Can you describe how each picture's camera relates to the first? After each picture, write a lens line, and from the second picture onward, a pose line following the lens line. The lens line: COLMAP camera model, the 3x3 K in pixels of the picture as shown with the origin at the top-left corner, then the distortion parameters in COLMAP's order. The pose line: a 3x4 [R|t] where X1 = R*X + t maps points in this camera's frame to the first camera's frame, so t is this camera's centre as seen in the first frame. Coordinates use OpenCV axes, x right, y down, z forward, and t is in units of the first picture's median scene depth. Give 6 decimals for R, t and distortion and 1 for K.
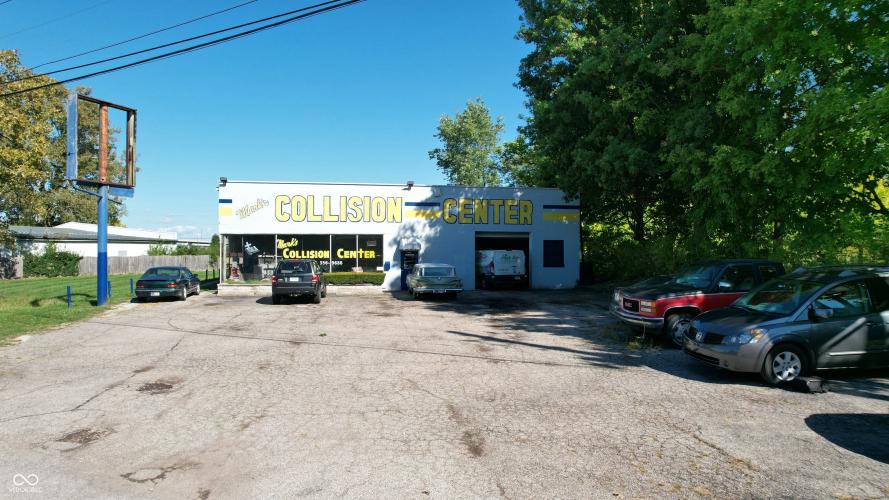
lens RADIAL K [[569.1, 0, 444.5], [0, 569.1, 250.0], [0, 0, 1]] dist [-0.068637, 0.060599]
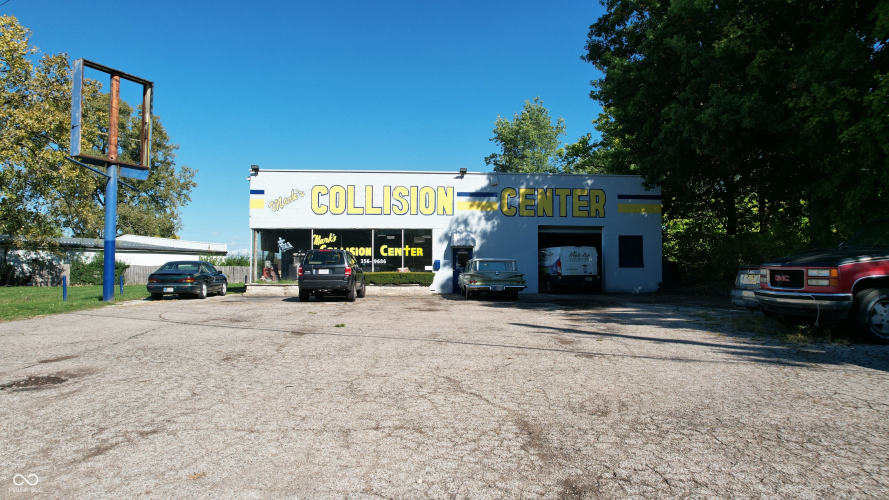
lens RADIAL K [[569.1, 0, 444.5], [0, 569.1, 250.0], [0, 0, 1]] dist [-0.068637, 0.060599]
pose [[0.995026, -0.004544, -0.099517, -0.002261], [0.000716, 0.999260, -0.038464, 0.039310], [0.099618, 0.038201, 0.994292, 0.135061]]
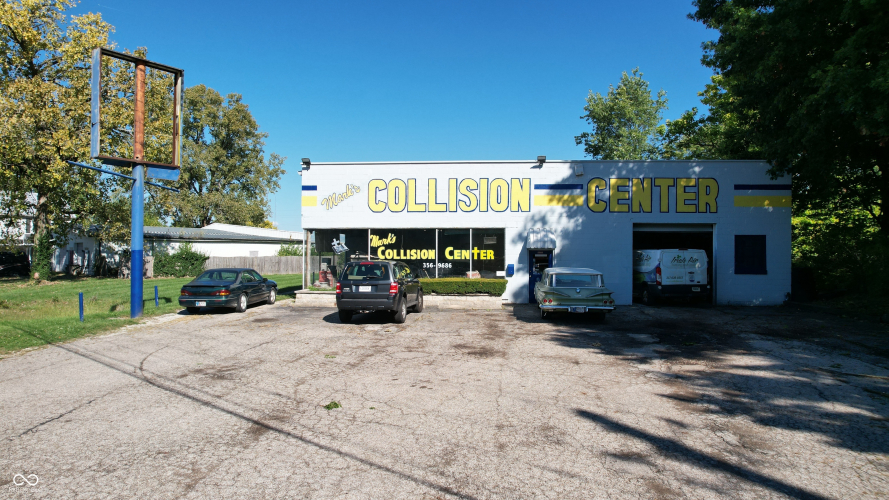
lens RADIAL K [[569.1, 0, 444.5], [0, 569.1, 250.0], [0, 0, 1]] dist [-0.068637, 0.060599]
pose [[0.965647, 0.001500, -0.259855, 0.010197], [-0.002373, 0.999993, -0.003048, 0.004160], [0.259848, 0.003560, 0.965643, 0.259347]]
